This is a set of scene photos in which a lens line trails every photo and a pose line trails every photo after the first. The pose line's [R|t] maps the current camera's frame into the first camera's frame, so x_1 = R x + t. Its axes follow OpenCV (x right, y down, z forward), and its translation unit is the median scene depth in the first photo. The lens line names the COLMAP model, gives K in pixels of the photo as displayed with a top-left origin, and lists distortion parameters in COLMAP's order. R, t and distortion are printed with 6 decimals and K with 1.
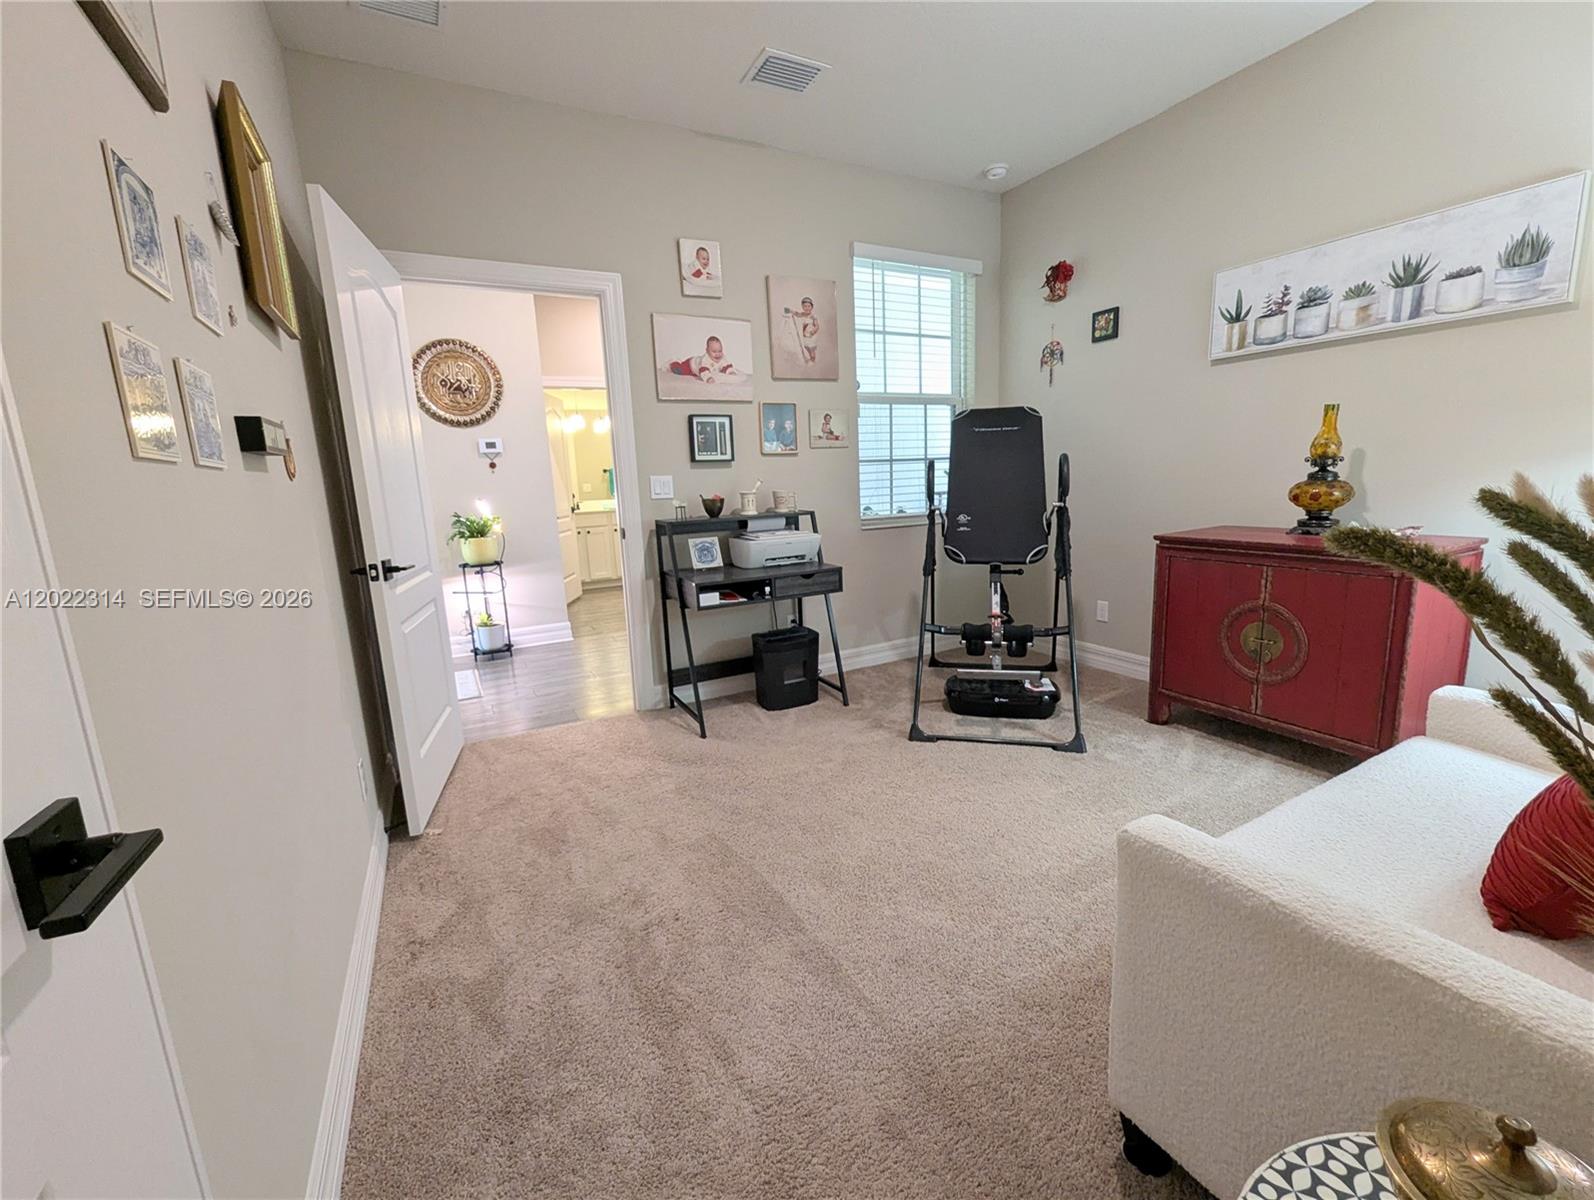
lens RADIAL K [[676.9, 0, 797.0], [0, 676.9, 600.0], [0, 0, 1]] dist [-0.001714, -0.000173]
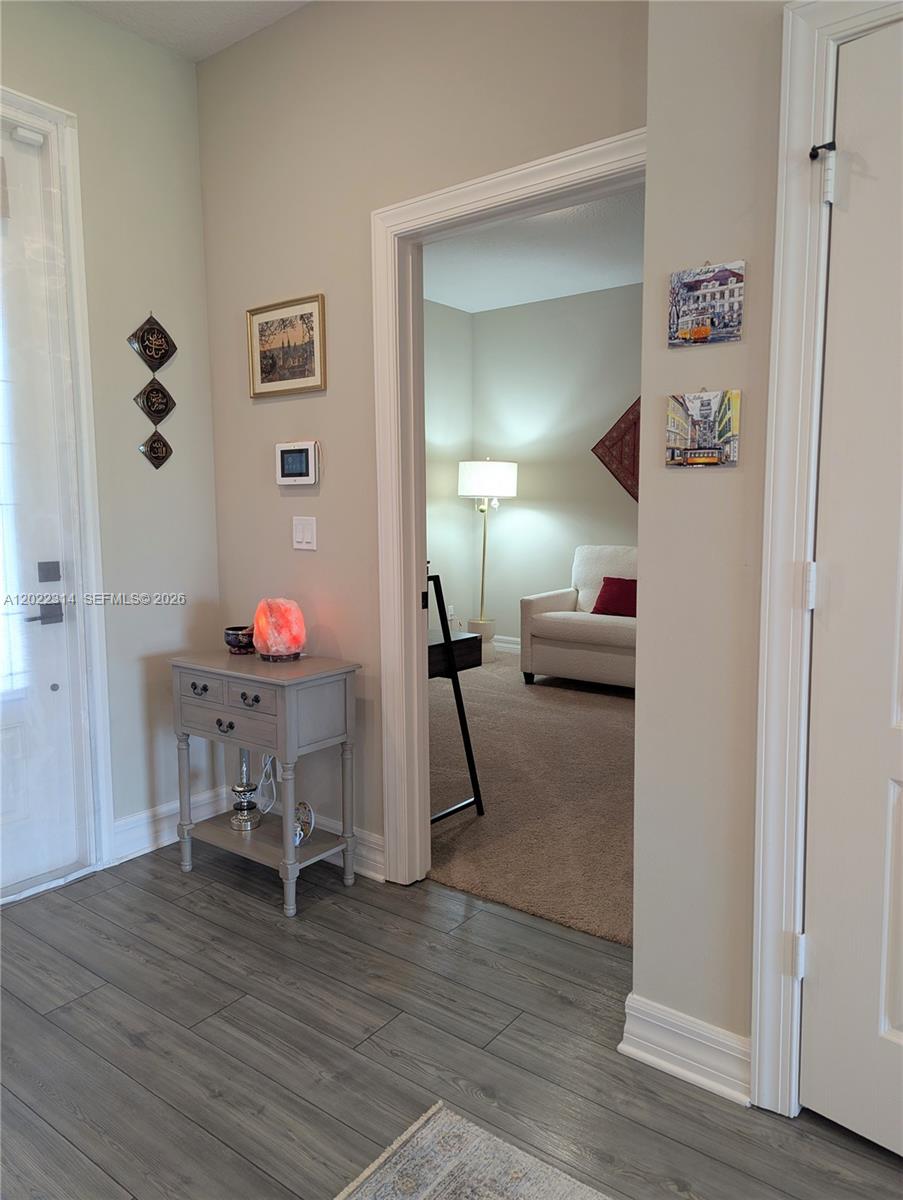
lens RADIAL K [[838.9, 0, 451.5], [0, 838.9, 600.0], [0, 0, 1]] dist [0.068304, -0.003182]
pose [[-0.402713, -0.057317, 0.913530, -0.890147], [0.189697, 0.971143, 0.144556, -0.171848], [-0.895454, 0.231508, -0.380219, 1.079749]]
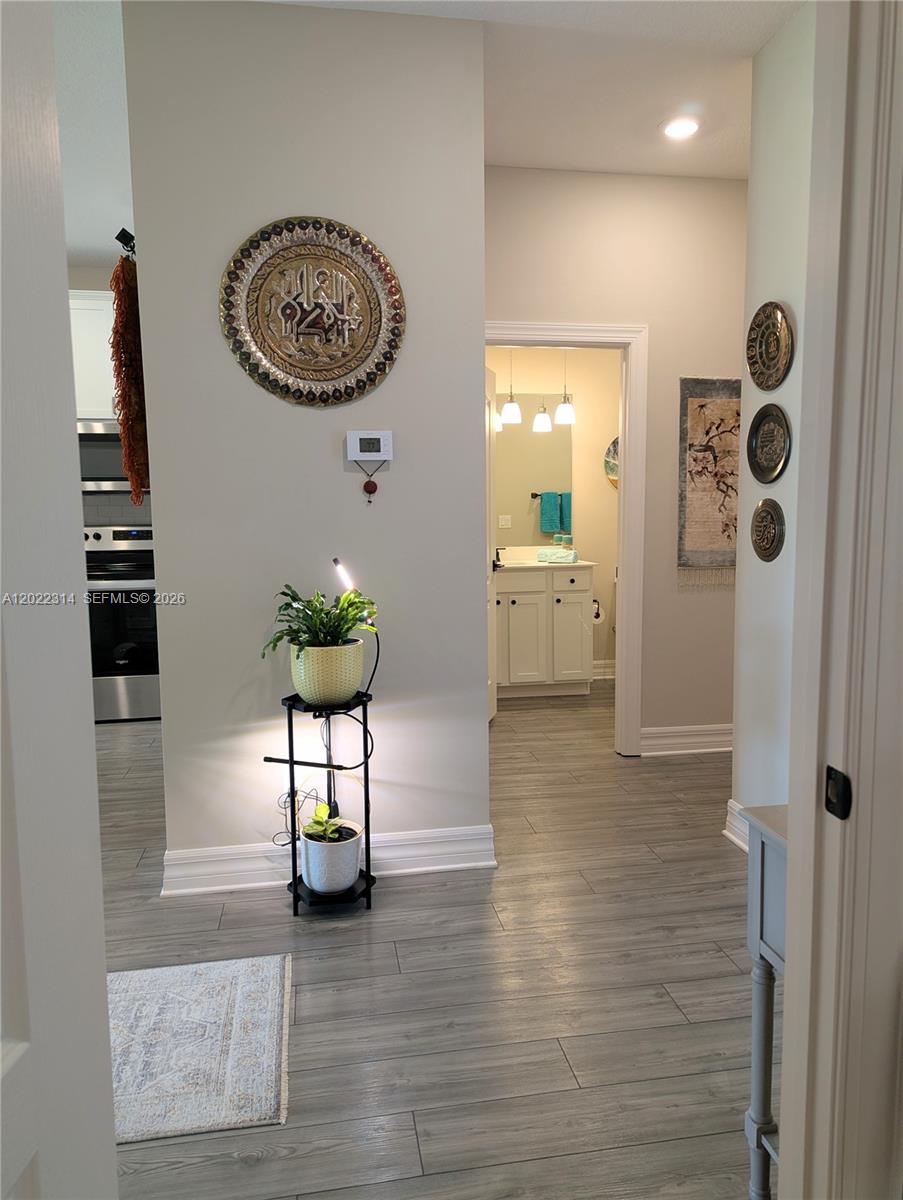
lens RADIAL K [[838.9, 0, 451.5], [0, 838.9, 600.0], [0, 0, 1]] dist [0.068304, -0.003182]
pose [[0.946753, 0.066210, -0.315080, -0.219384], [-0.086093, 0.995052, -0.049594, -0.103023], [0.310237, 0.074080, 0.947768, 0.497486]]
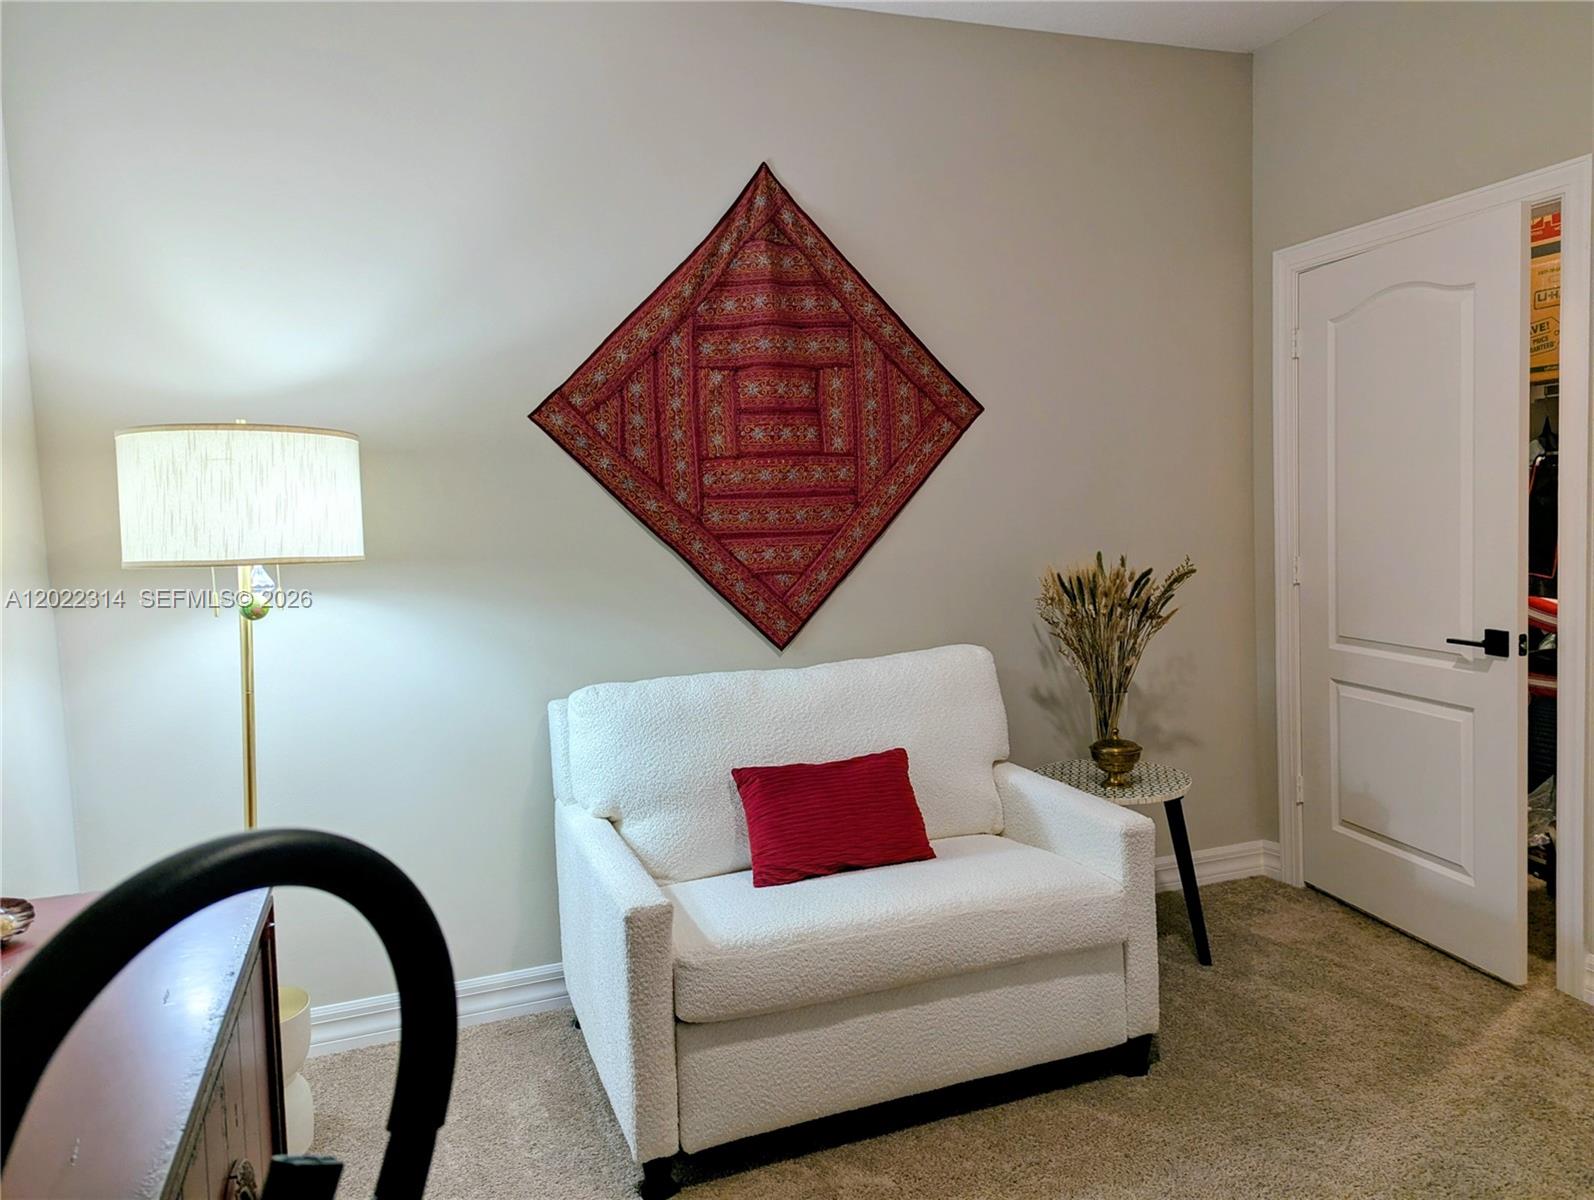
lens RADIAL K [[1114.4, 0, 797.0], [0, 1114.4, 600.0], [0, 0, 1]] dist [0.068304, -0.003182]
pose [[-0.985062, 0.075271, 0.154880, 0.264924], [0.112852, 0.961528, 0.250456, -0.219753], [-0.130069, 0.264193, -0.955659, 0.889307]]
